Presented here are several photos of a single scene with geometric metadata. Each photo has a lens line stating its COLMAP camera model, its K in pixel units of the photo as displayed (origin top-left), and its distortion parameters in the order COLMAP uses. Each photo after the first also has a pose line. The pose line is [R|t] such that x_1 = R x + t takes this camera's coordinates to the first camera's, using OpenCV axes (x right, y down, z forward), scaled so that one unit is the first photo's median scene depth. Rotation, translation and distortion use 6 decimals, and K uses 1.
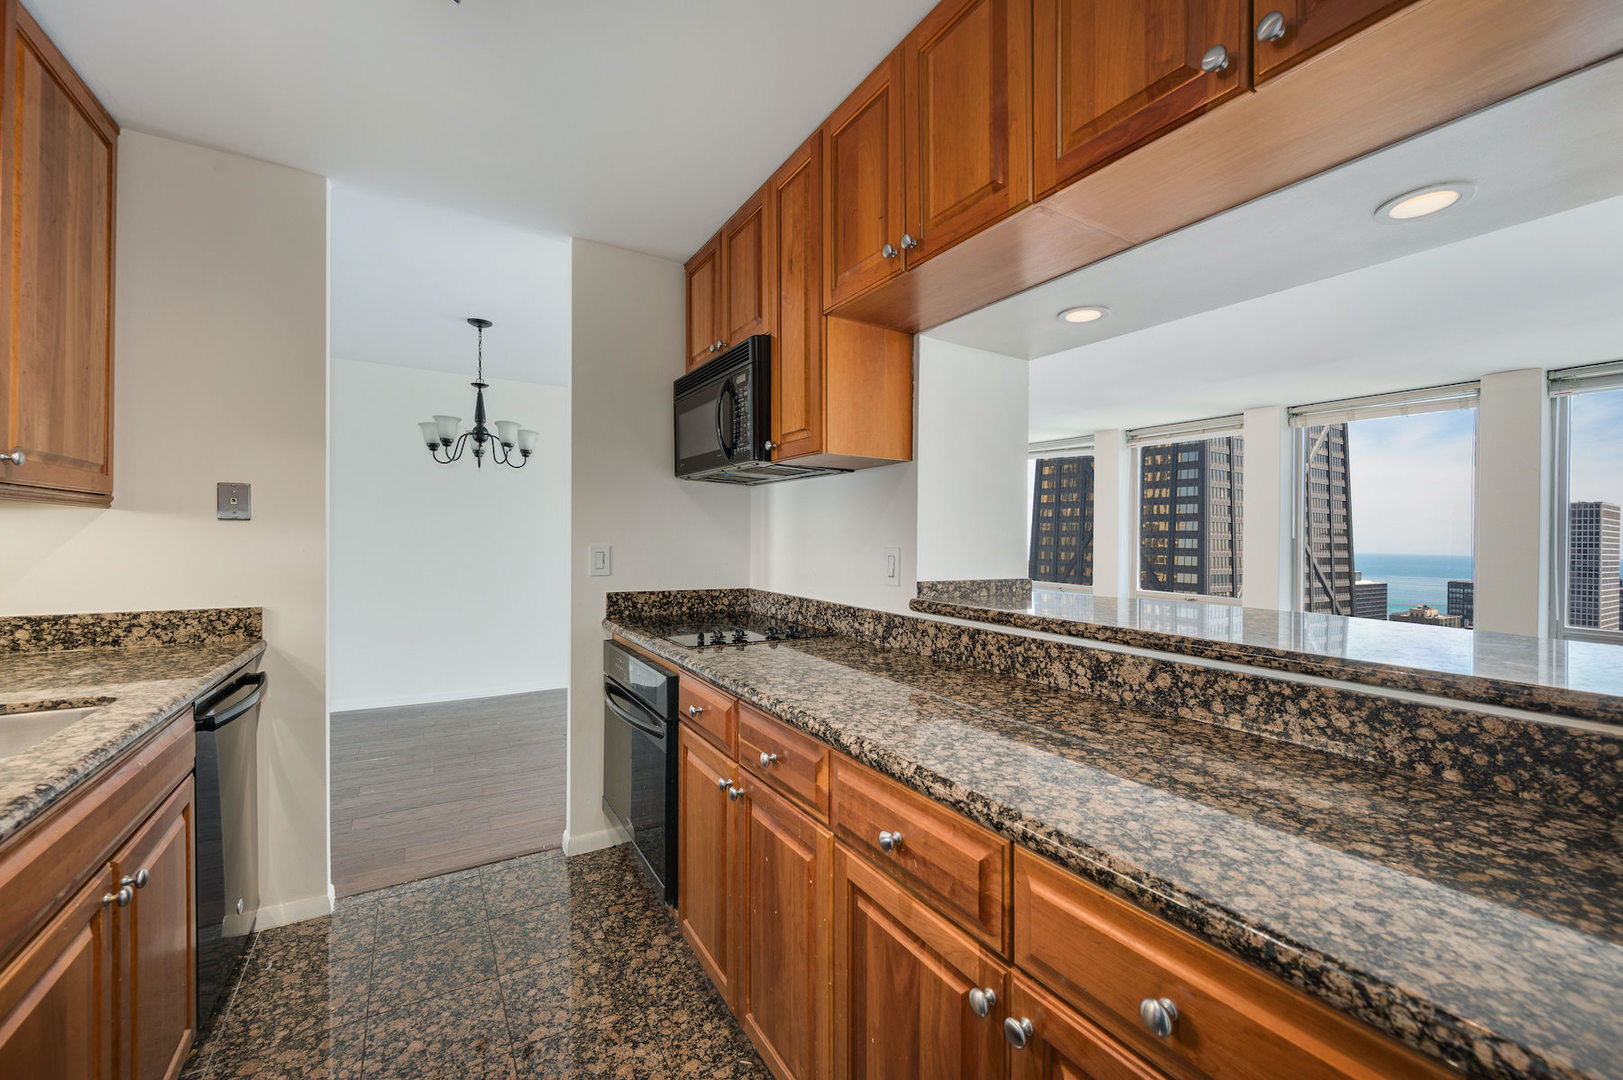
lens RADIAL K [[654.9, 0, 842.4], [0, 654.9, 572.1], [0, 0, 1]] dist [0.000083, -0.000578]
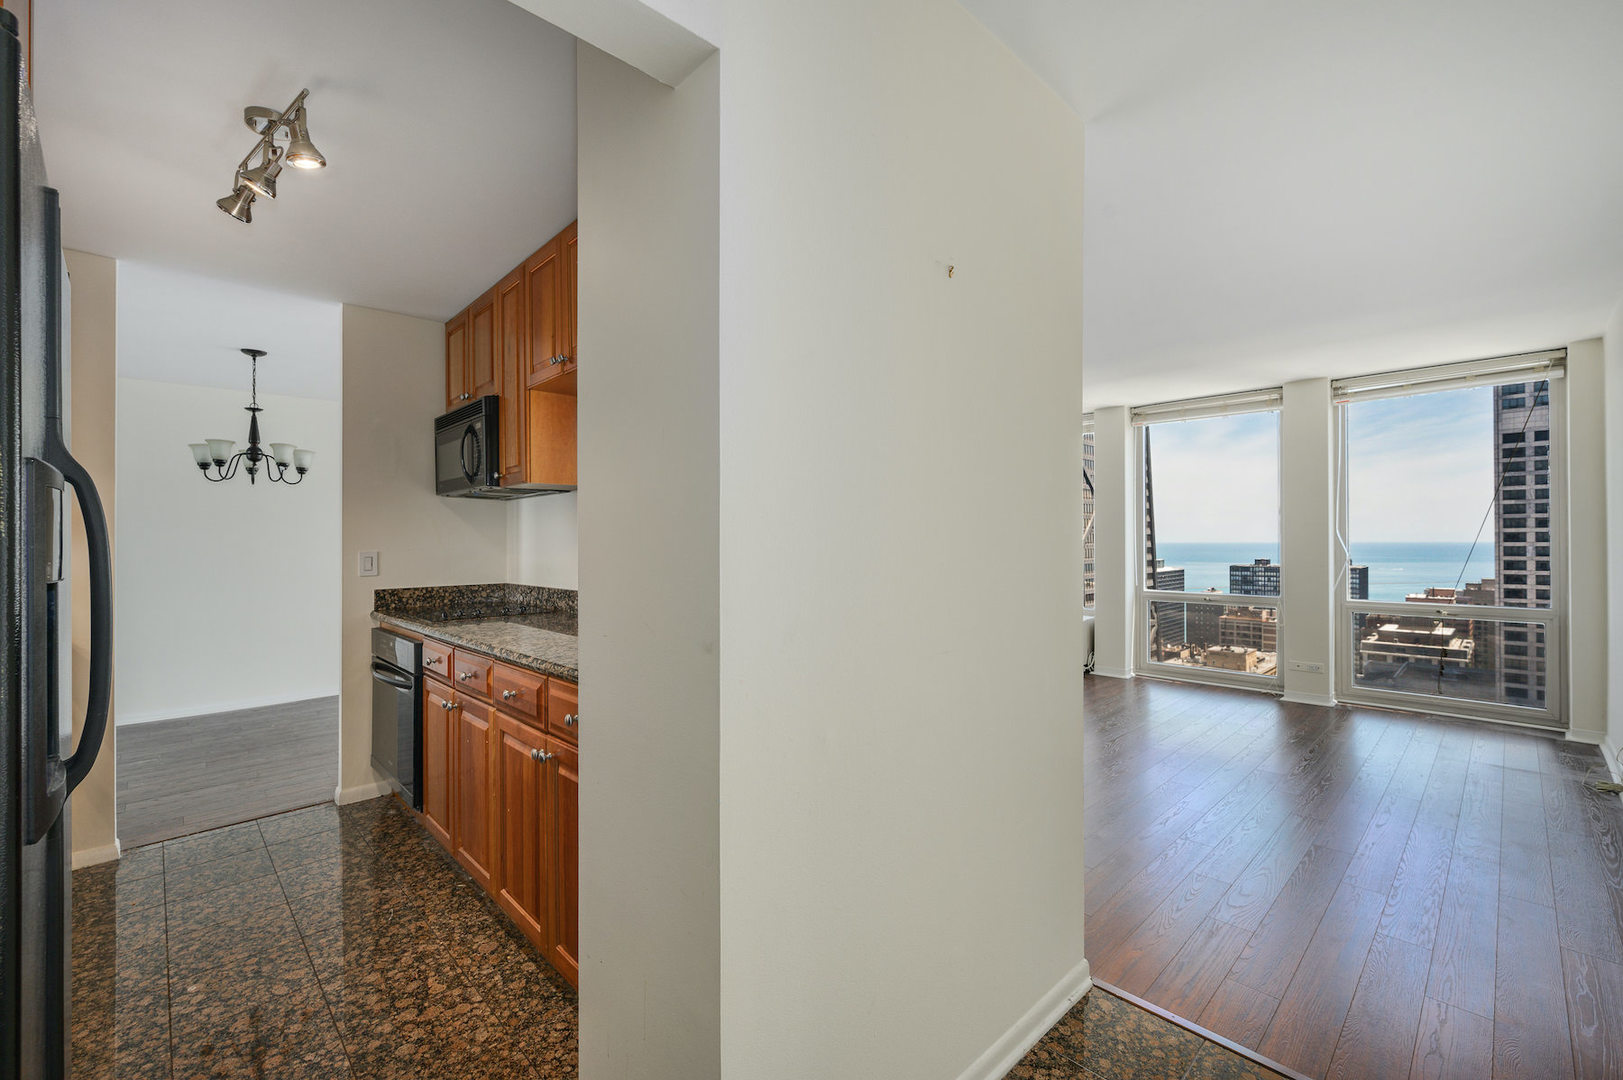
lens RADIAL K [[675.0, 0, 821.1], [0, 675.0, 546.3], [0, 0, 1]] dist [0.002813, 0.000673]
pose [[0.980095, -0.026373, 0.196768, 0.215752], [0.034632, 0.998653, -0.038649, 0.027924], [-0.195483, 0.044695, 0.979688, -0.415519]]
